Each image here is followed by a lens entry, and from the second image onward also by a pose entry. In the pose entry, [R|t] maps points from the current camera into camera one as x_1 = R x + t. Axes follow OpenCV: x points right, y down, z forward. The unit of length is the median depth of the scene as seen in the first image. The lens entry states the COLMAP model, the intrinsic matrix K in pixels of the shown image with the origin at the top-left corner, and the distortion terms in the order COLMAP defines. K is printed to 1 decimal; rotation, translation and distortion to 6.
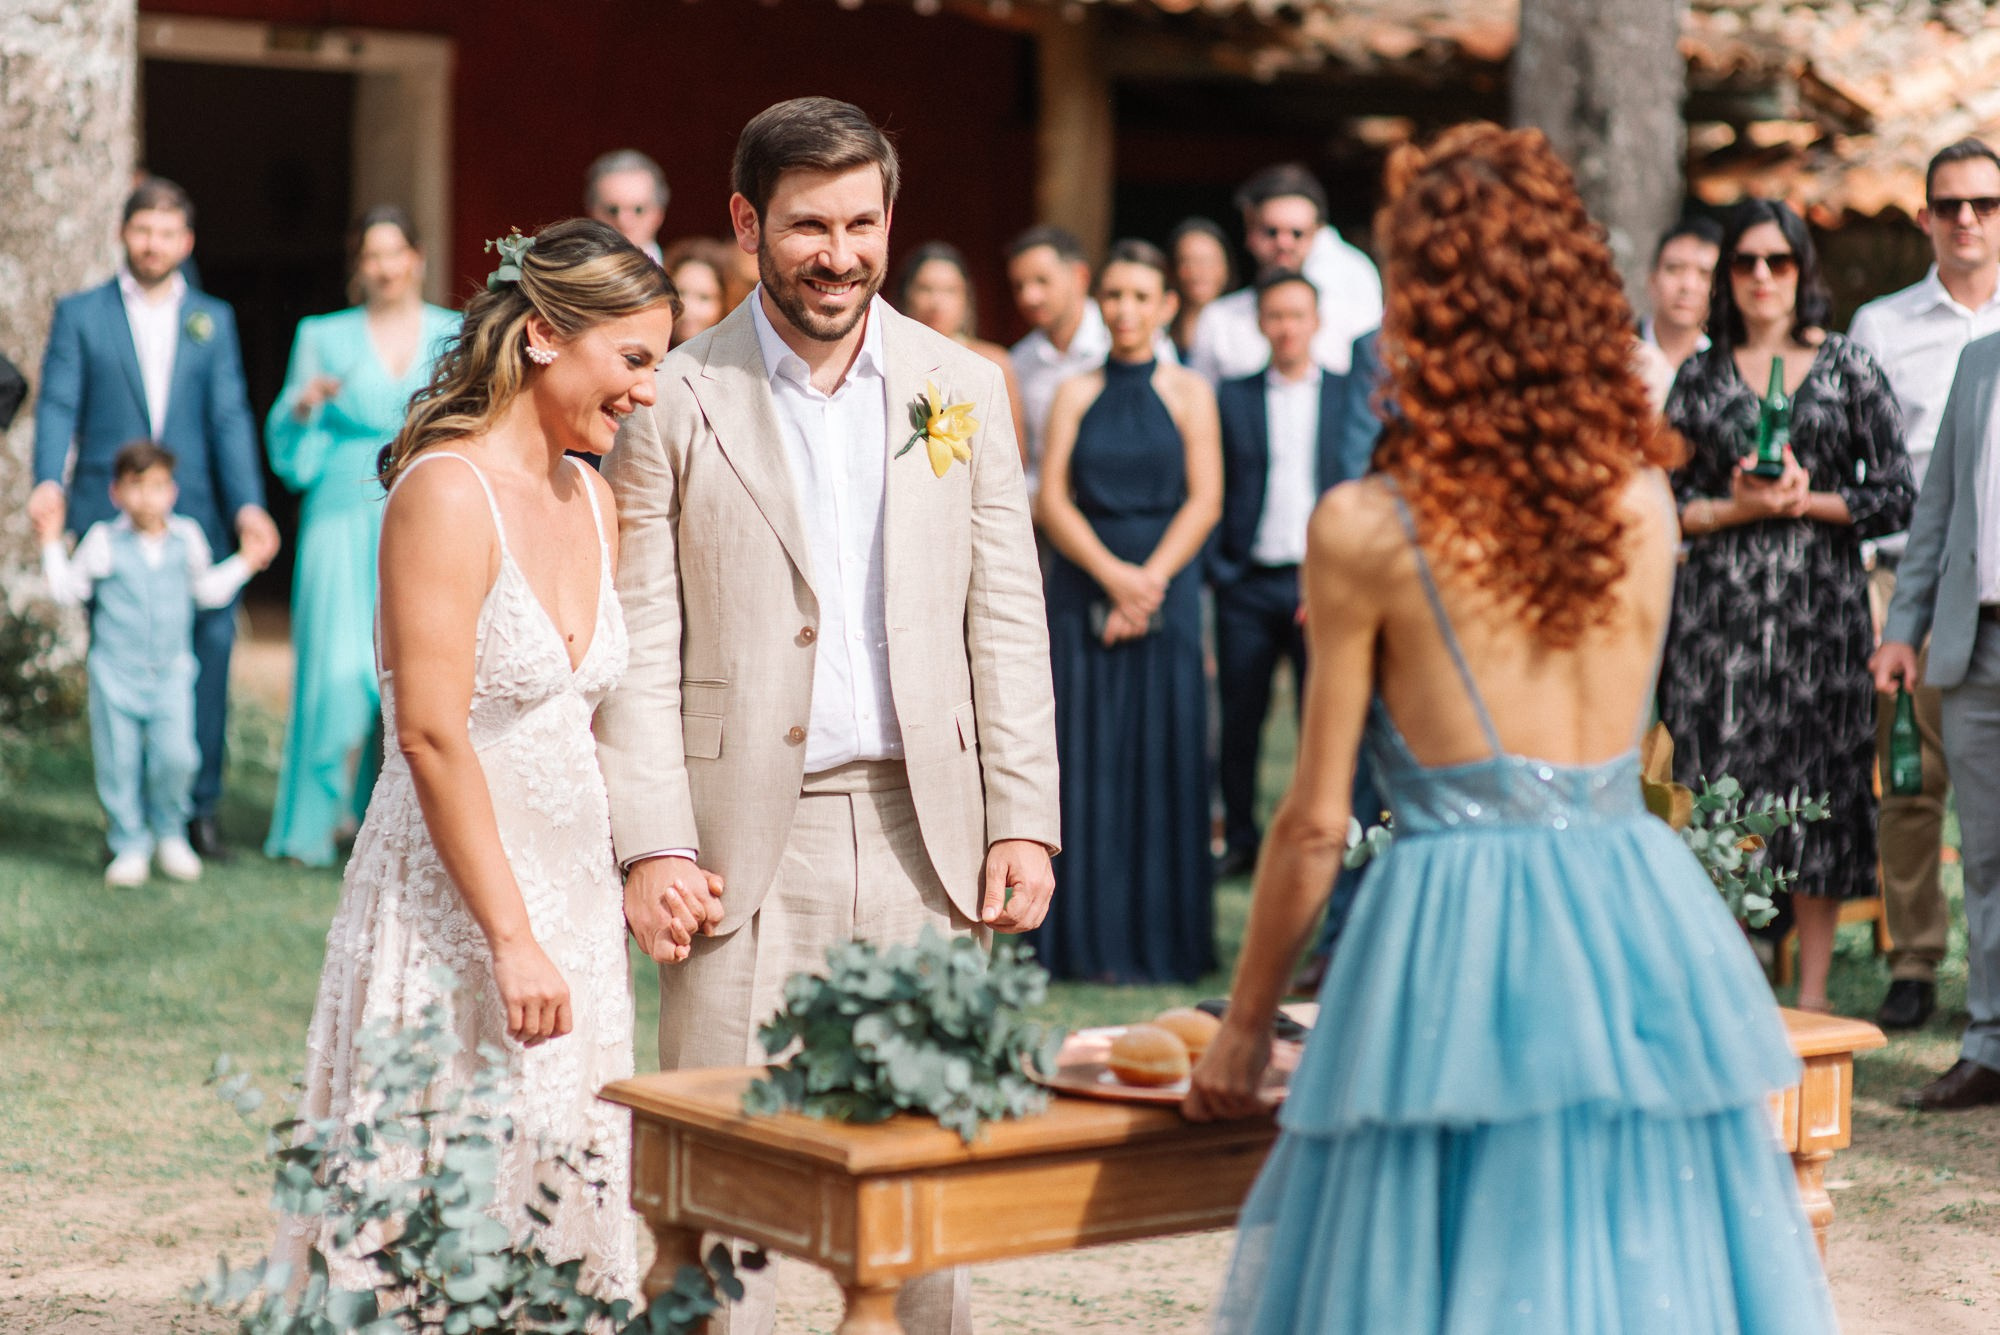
lens RADIAL K [[4822.2, 0, 1018.1], [0, 4822.2, 601.6], [0, 0, 1]] dist [-0.032726, 0.826646]
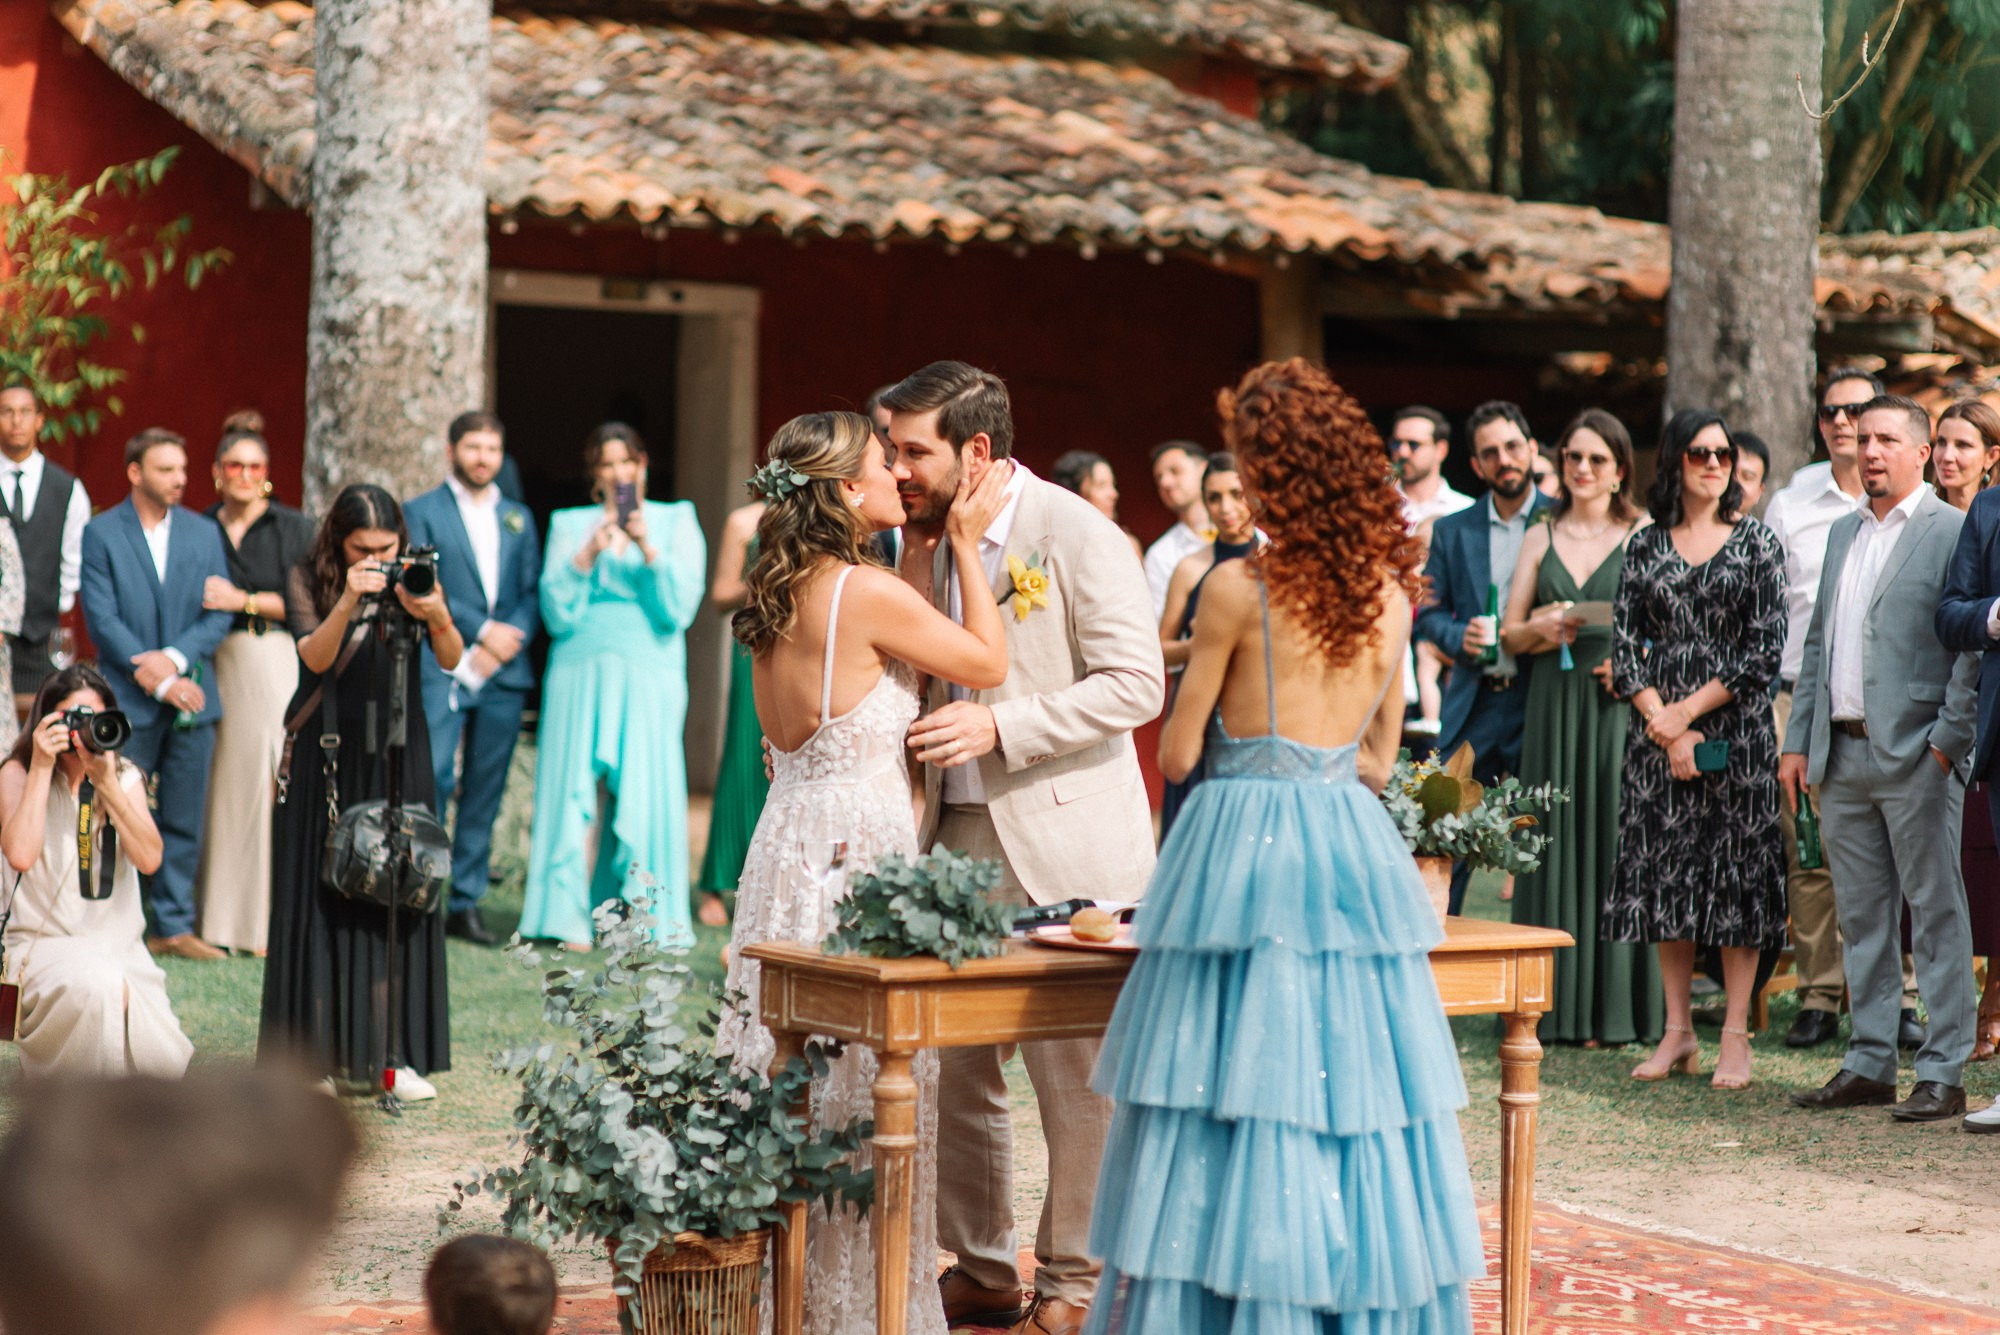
lens RADIAL K [[4811.1, 0, 1000.6], [0, 4811.1, 626.0], [0, 0, 1]] dist [-0.019645, 0.175498]
pose [[0.997016, -0.000649, -0.077195, 0.123440], [-0.002672, 0.999075, -0.042916, 0.060243], [0.077151, 0.042994, 0.996092, -0.607281]]
